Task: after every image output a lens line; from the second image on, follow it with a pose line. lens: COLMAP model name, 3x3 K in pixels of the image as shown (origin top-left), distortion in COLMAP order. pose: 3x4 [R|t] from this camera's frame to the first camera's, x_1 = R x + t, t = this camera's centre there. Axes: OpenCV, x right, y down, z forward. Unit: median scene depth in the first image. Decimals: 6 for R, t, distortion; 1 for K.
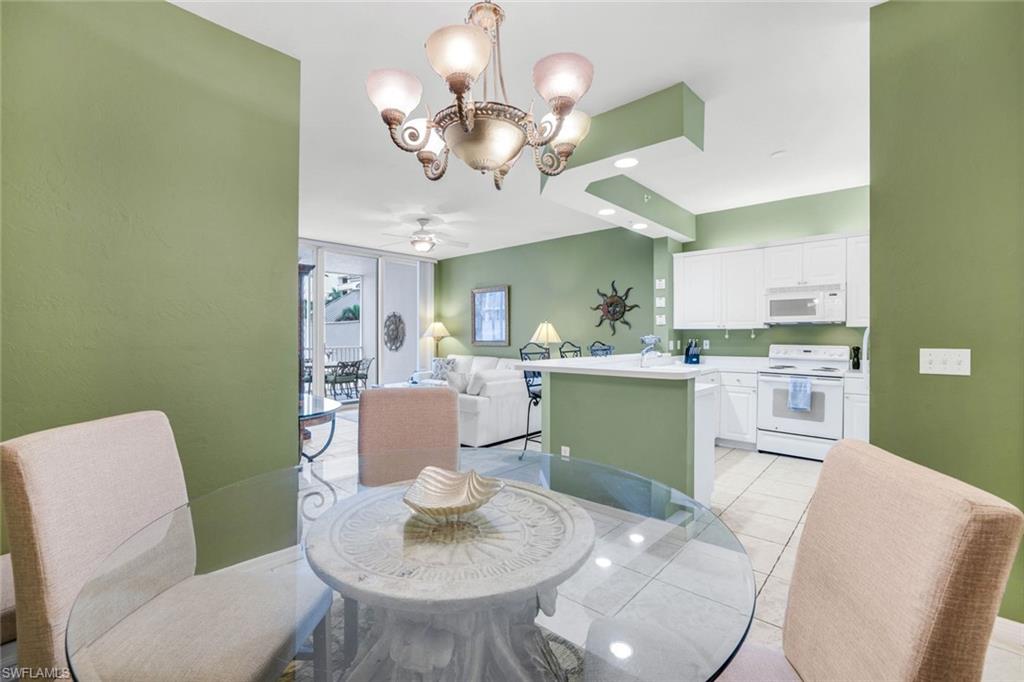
lens RADIAL K [[442.3, 0, 497.1], [0, 442.3, 338.3], [0, 0, 1]] dist [-0.025695, 0.008346]
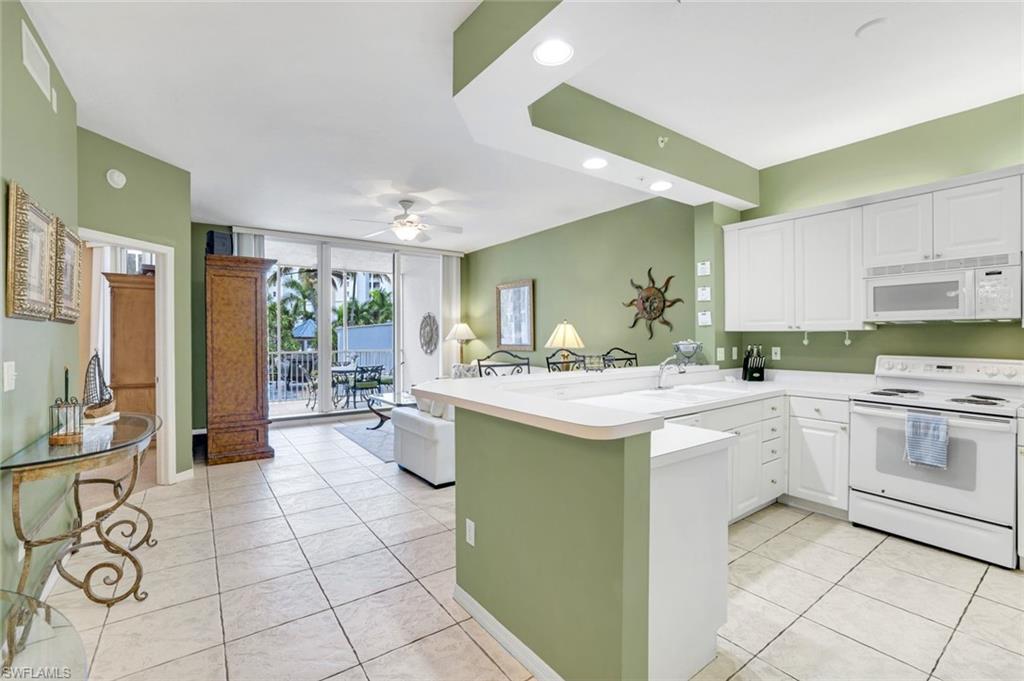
lens RADIAL K [[442.3, 0, 497.4], [0, 442.3, 334.6], [0, 0, 1]] dist [-0.025695, 0.008346]
pose [[0.978252, -0.001350, -0.207415, 0.176629], [-0.000526, 0.999959, -0.008988, -0.008493], [0.207419, 0.008901, 0.978212, 0.215132]]
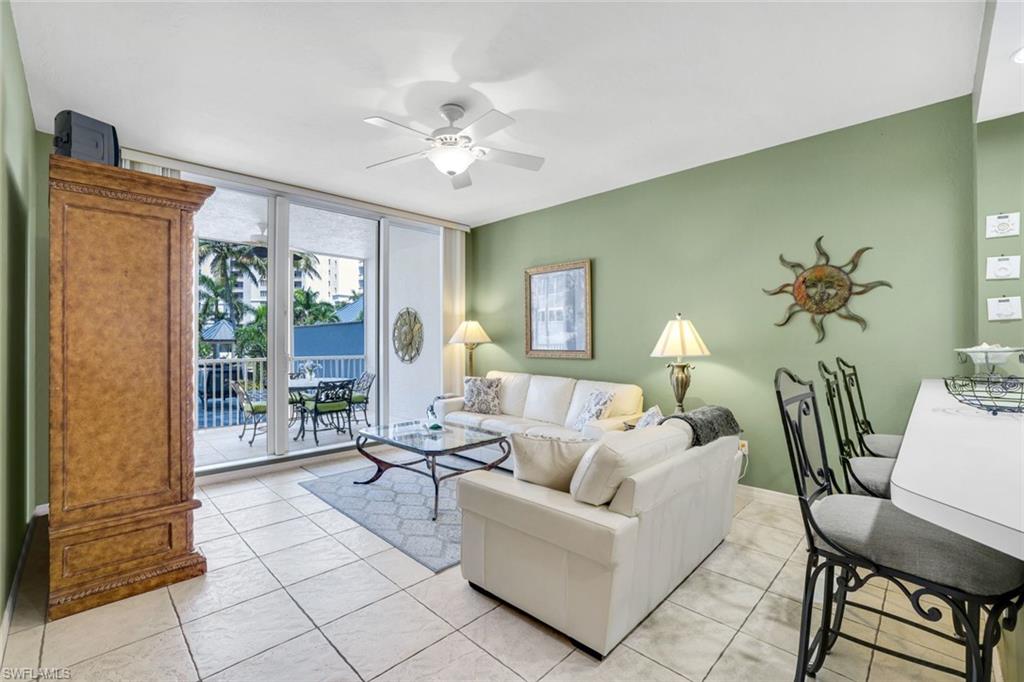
lens RADIAL K [[442.3, 0, 498.7], [0, 442.3, 333.8], [0, 0, 1]] dist [-0.025695, 0.008346]
pose [[0.998958, 0.000558, -0.045642, -0.095134], [-0.001382, 0.999837, -0.018015, -0.008137], [0.045625, 0.018060, 0.998795, 0.516999]]
